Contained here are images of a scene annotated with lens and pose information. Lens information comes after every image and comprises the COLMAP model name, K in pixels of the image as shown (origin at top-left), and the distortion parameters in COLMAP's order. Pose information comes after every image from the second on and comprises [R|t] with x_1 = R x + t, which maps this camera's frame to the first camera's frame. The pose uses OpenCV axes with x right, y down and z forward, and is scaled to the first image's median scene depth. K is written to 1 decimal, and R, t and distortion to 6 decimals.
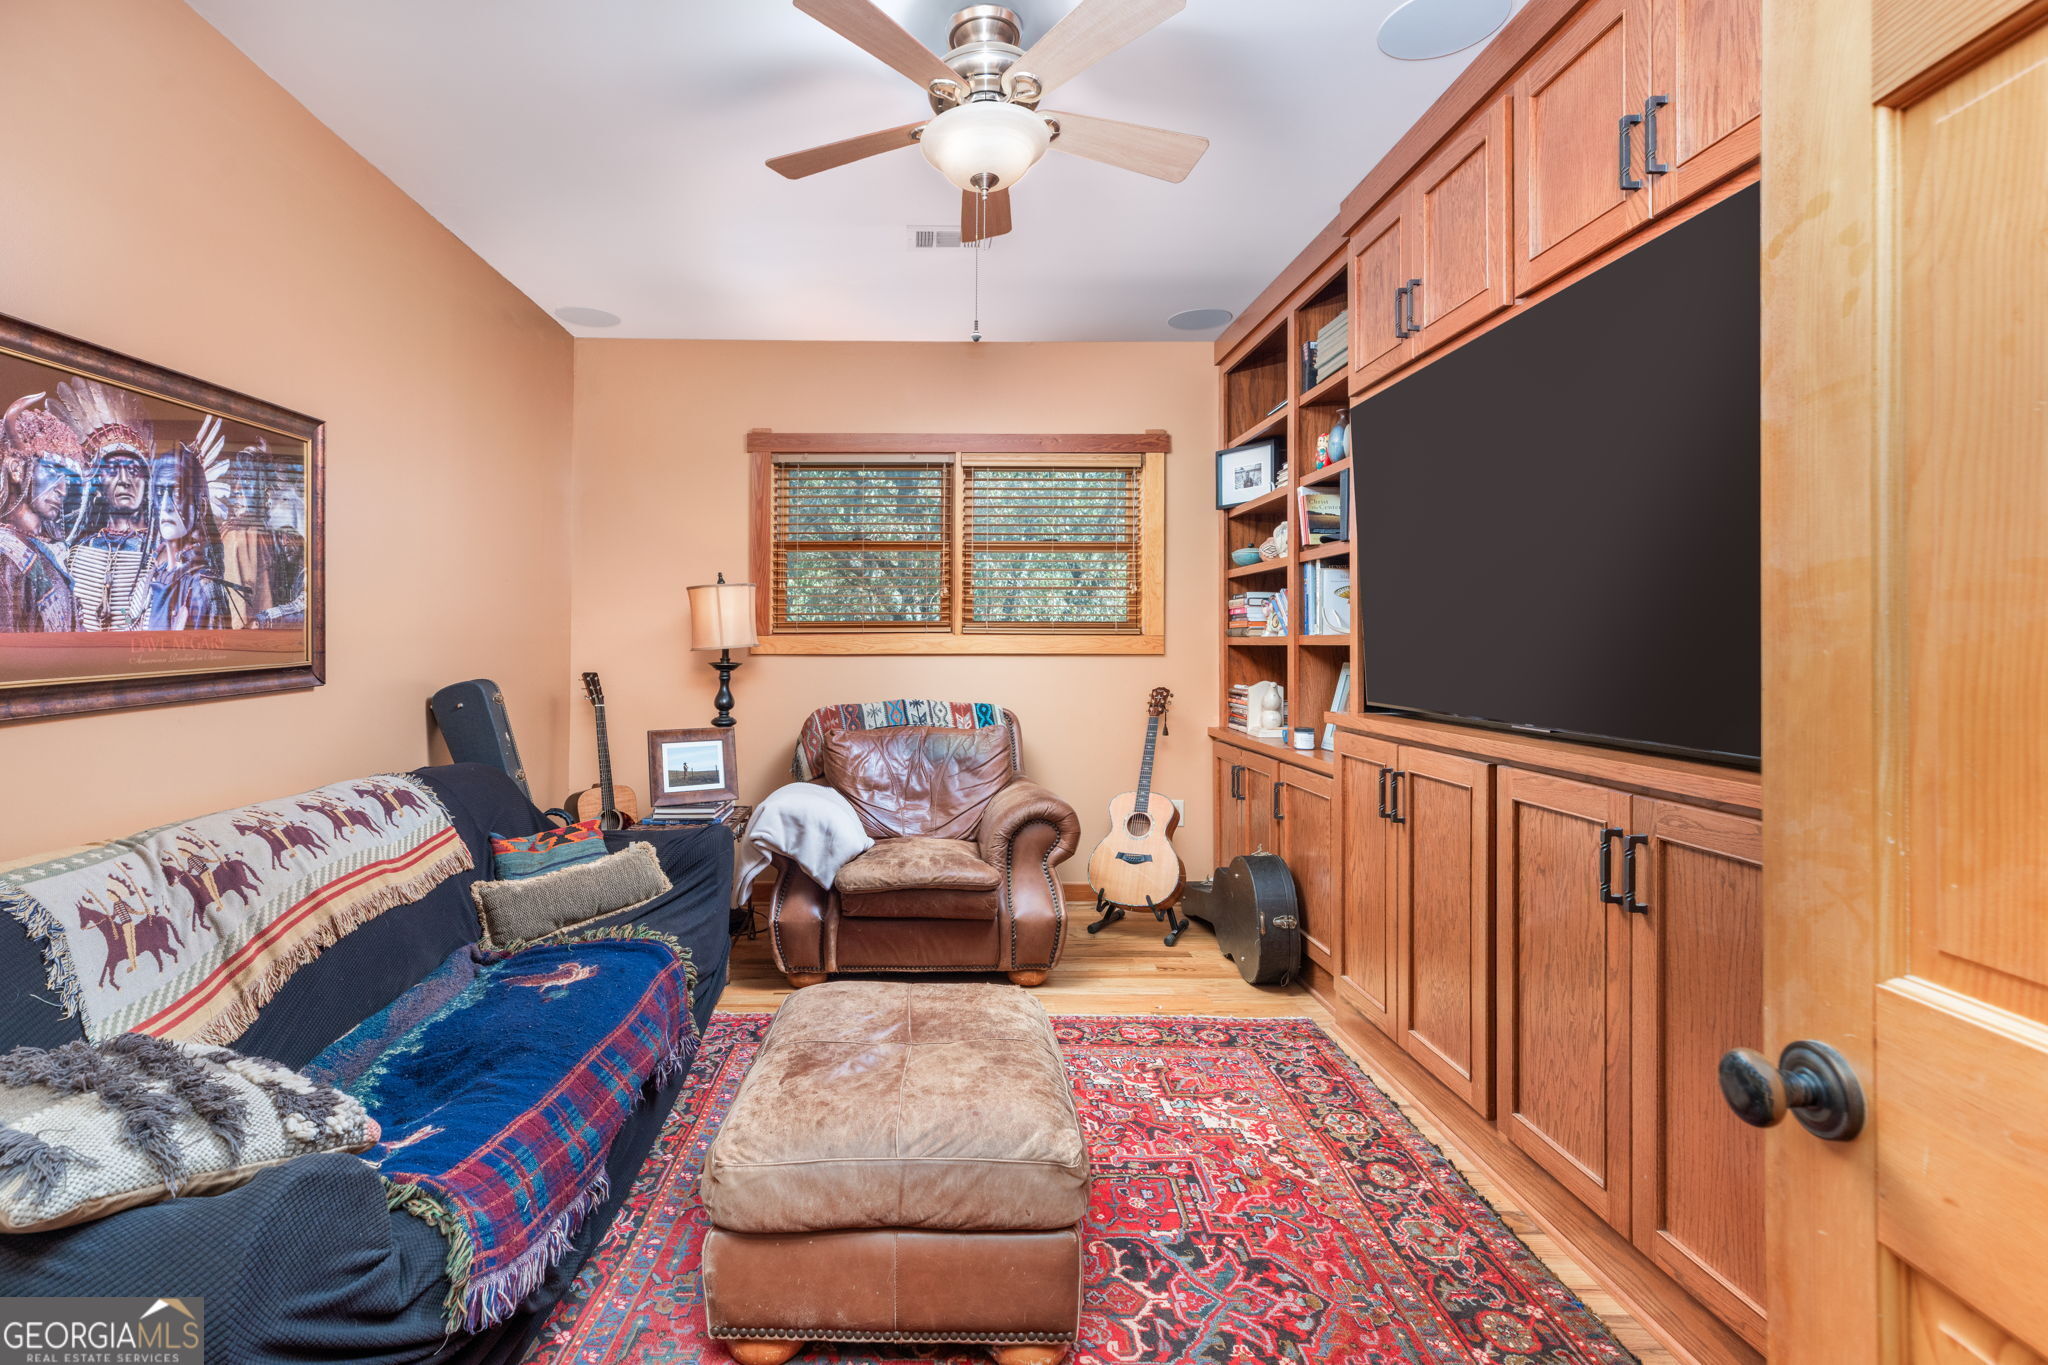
lens RADIAL K [[974.9, 0, 937.0], [0, 974.9, 635.1], [0, 0, 1]] dist [0.022175, 0.001307]
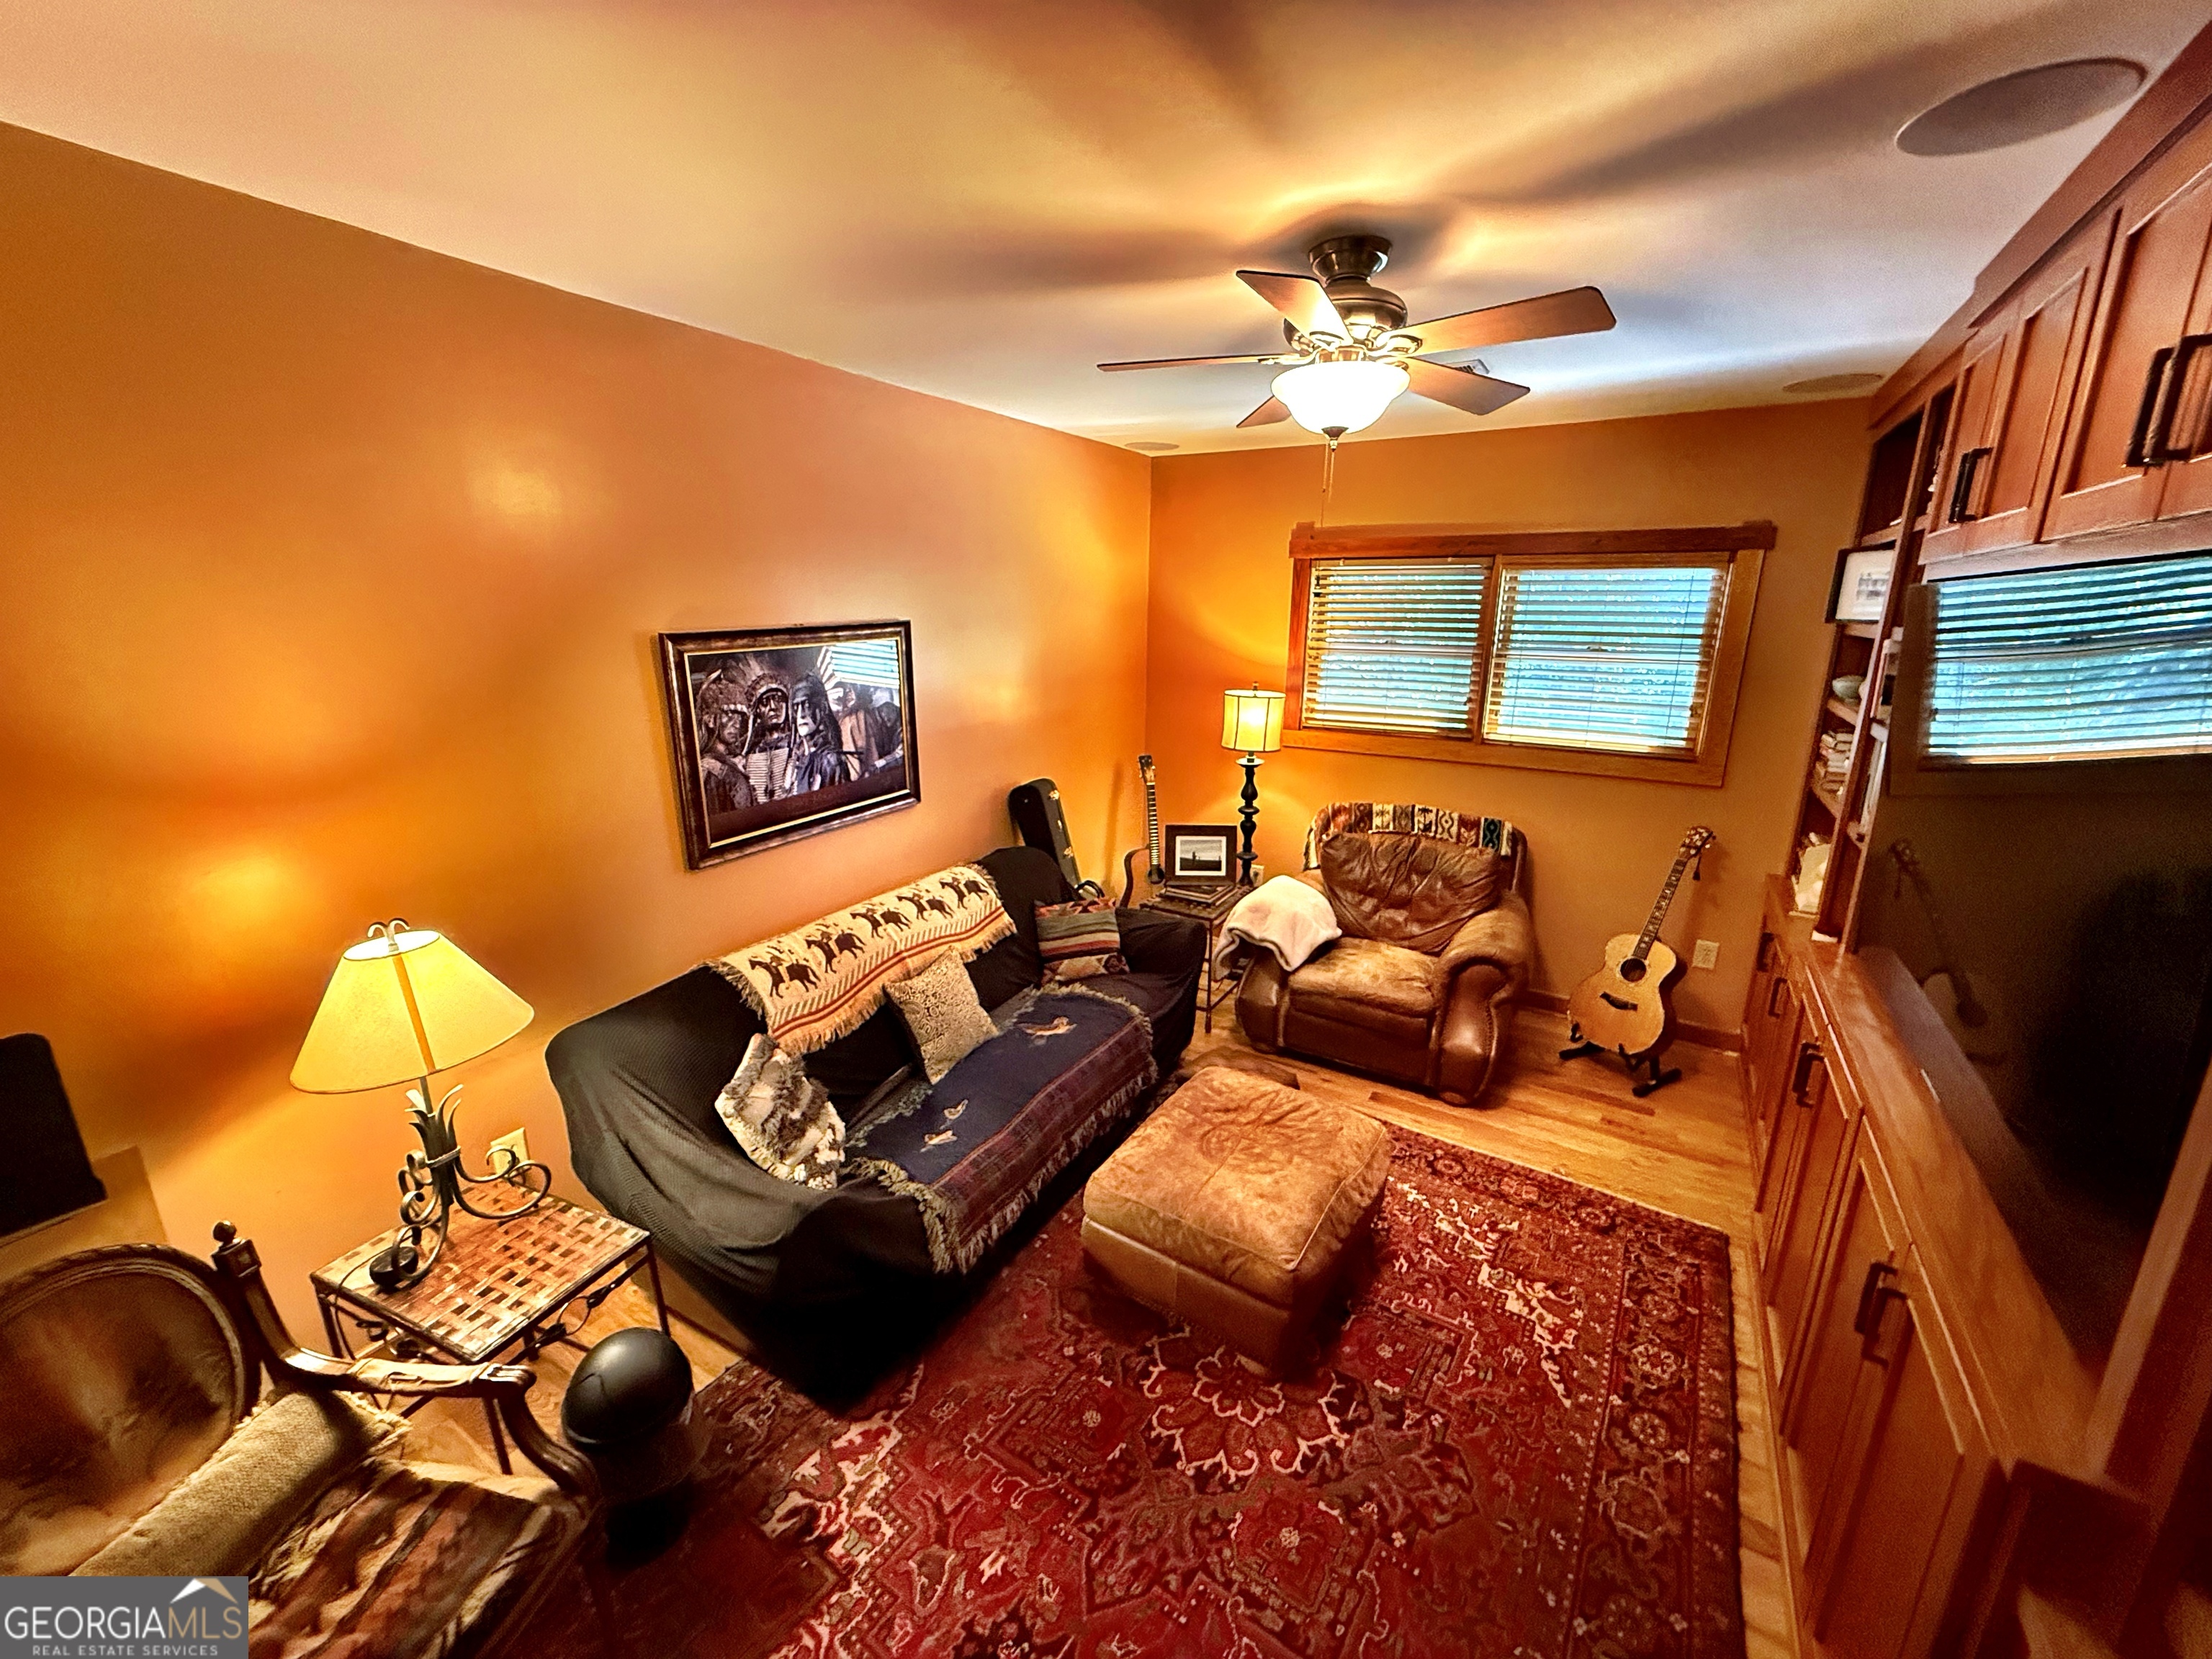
lens RADIAL K [[883.5, 0, 1106.0], [0, 883.5, 829.5], [0, 0, 1]] dist [0.001365, 0.000545]
pose [[0.843271, 0.135993, -0.520000, 0.372992], [-0.000563, 0.967685, 0.252162, -0.296357], [0.537489, -0.212348, 0.816097, 0.068365]]
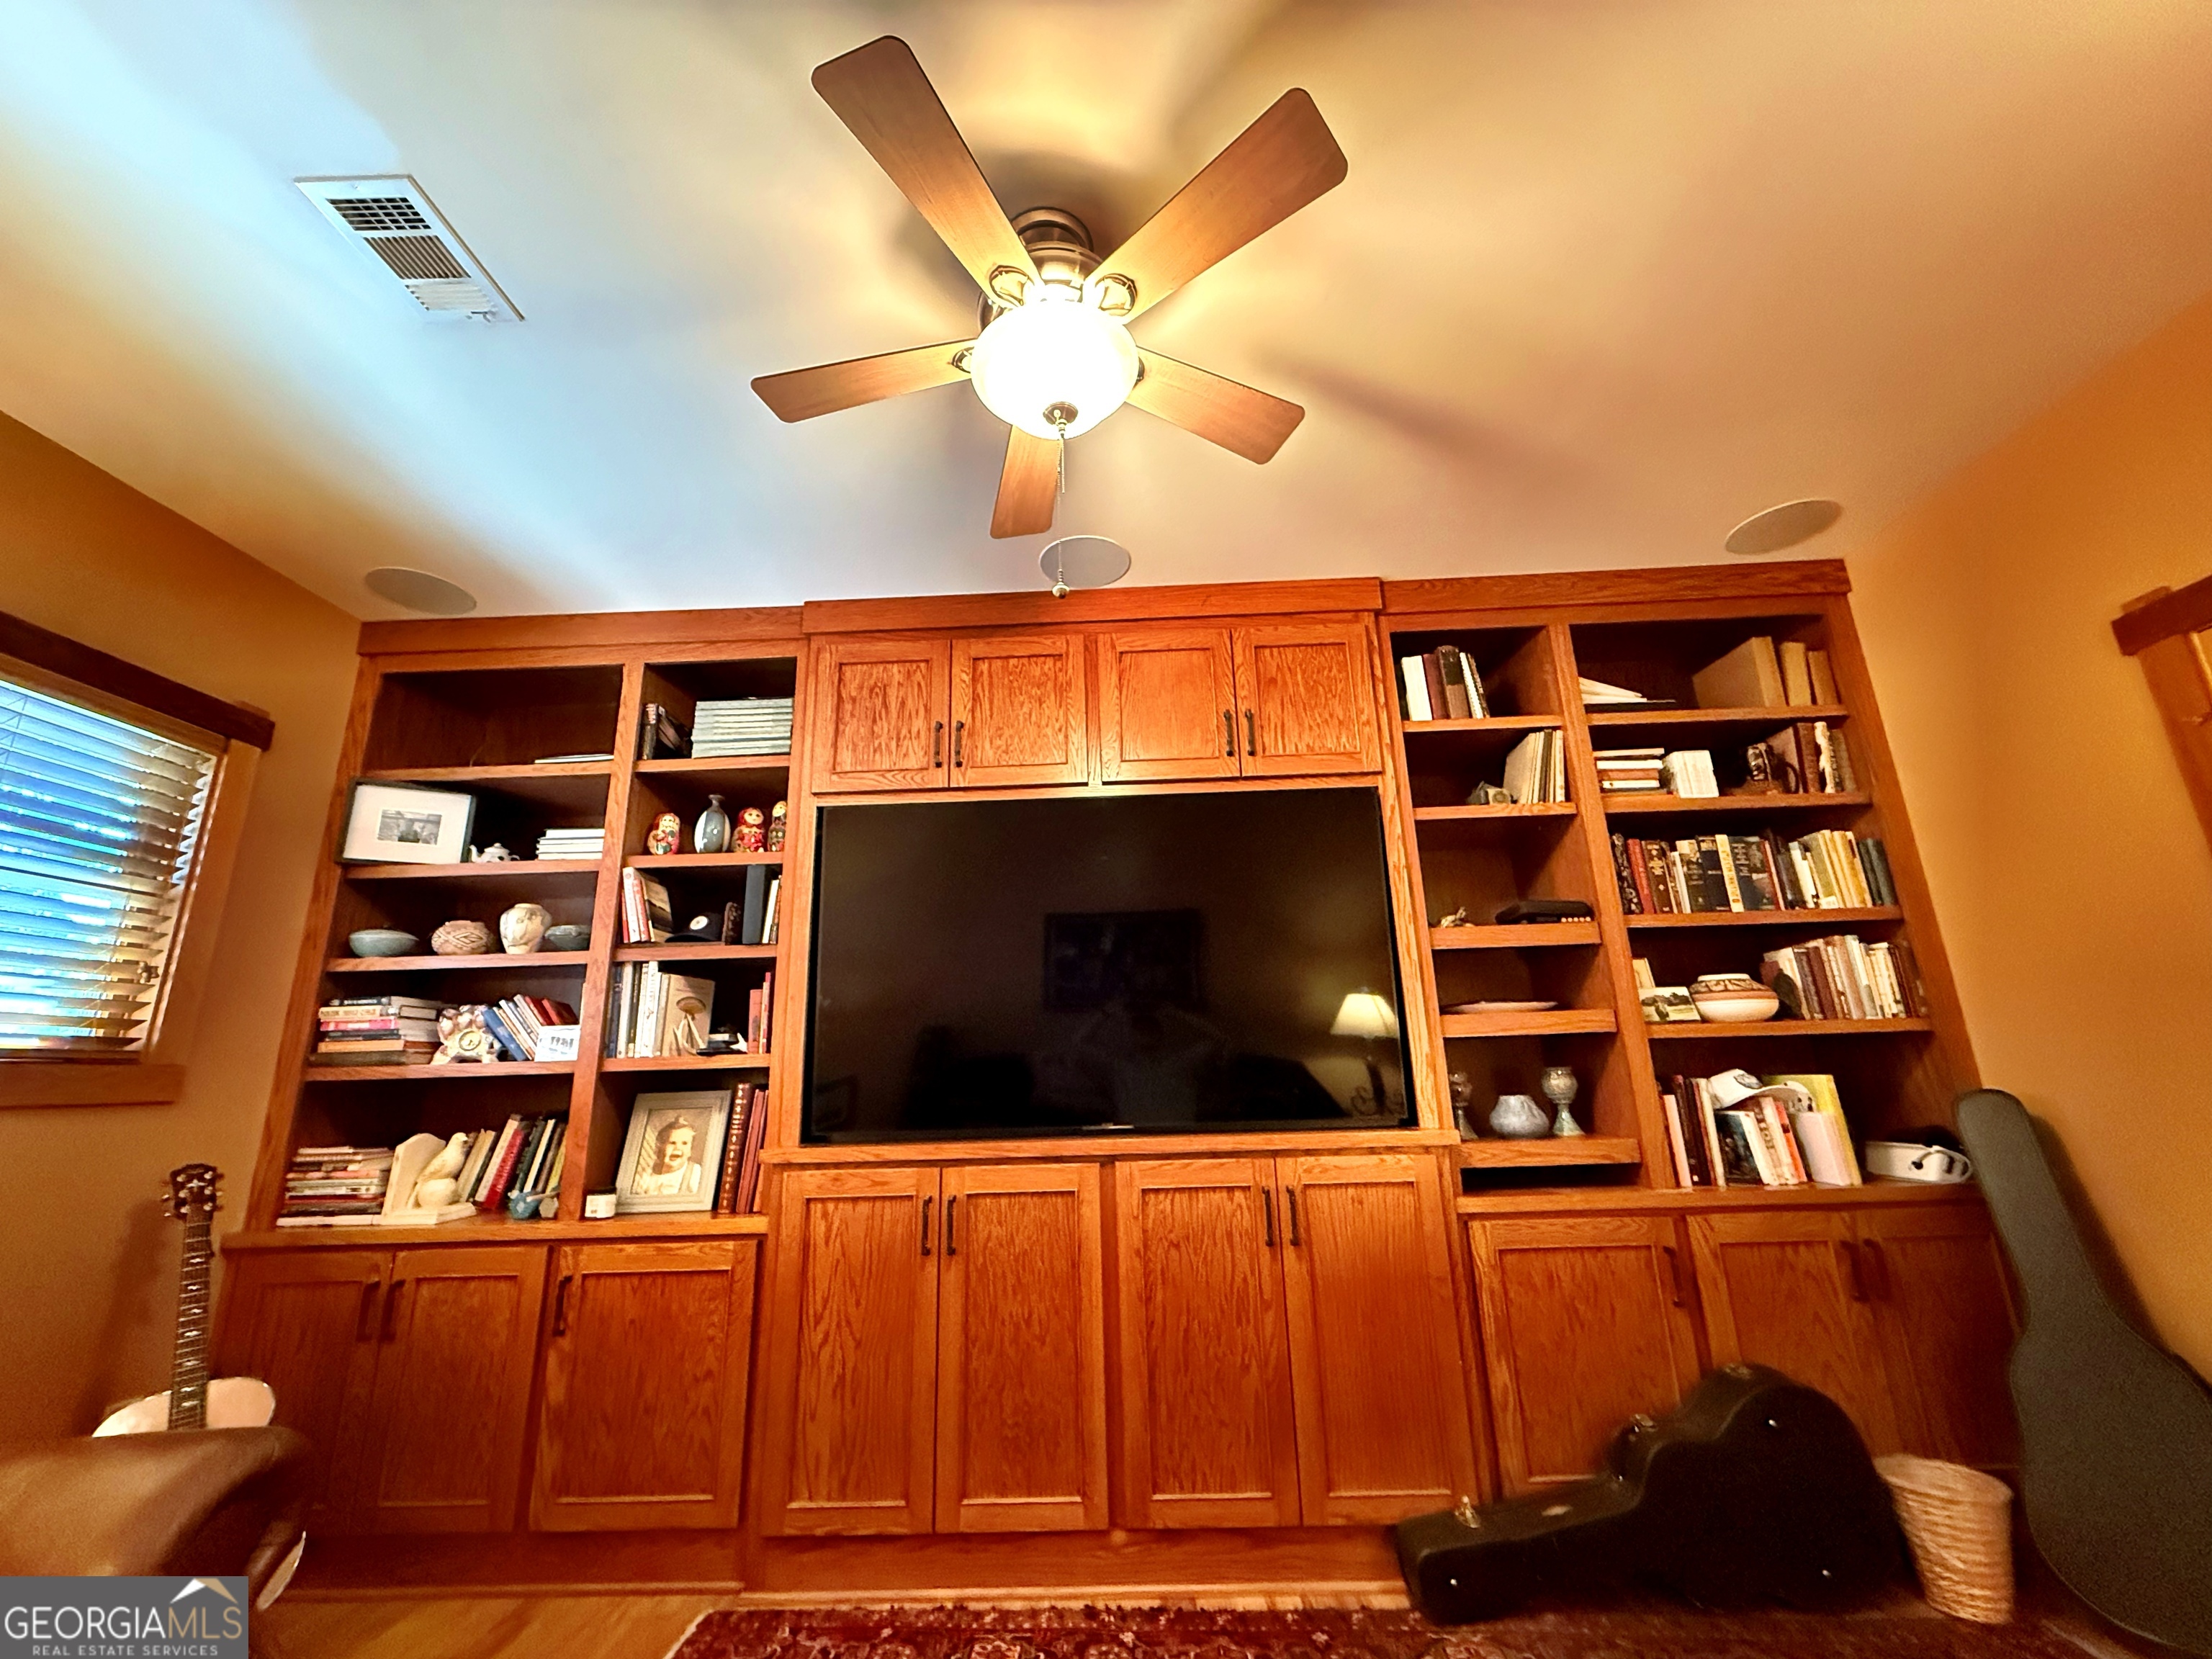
lens RADIAL K [[883.8, 0, 1100.2], [0, 883.8, 836.8], [0, 0, 1]] dist [-0.001314, -0.000017]
pose [[0.036012, 0.262347, 0.964301, -0.517180], [0.021254, 0.964508, -0.263197, 0.036461], [-0.999125, 0.029973, 0.029158, 0.959294]]
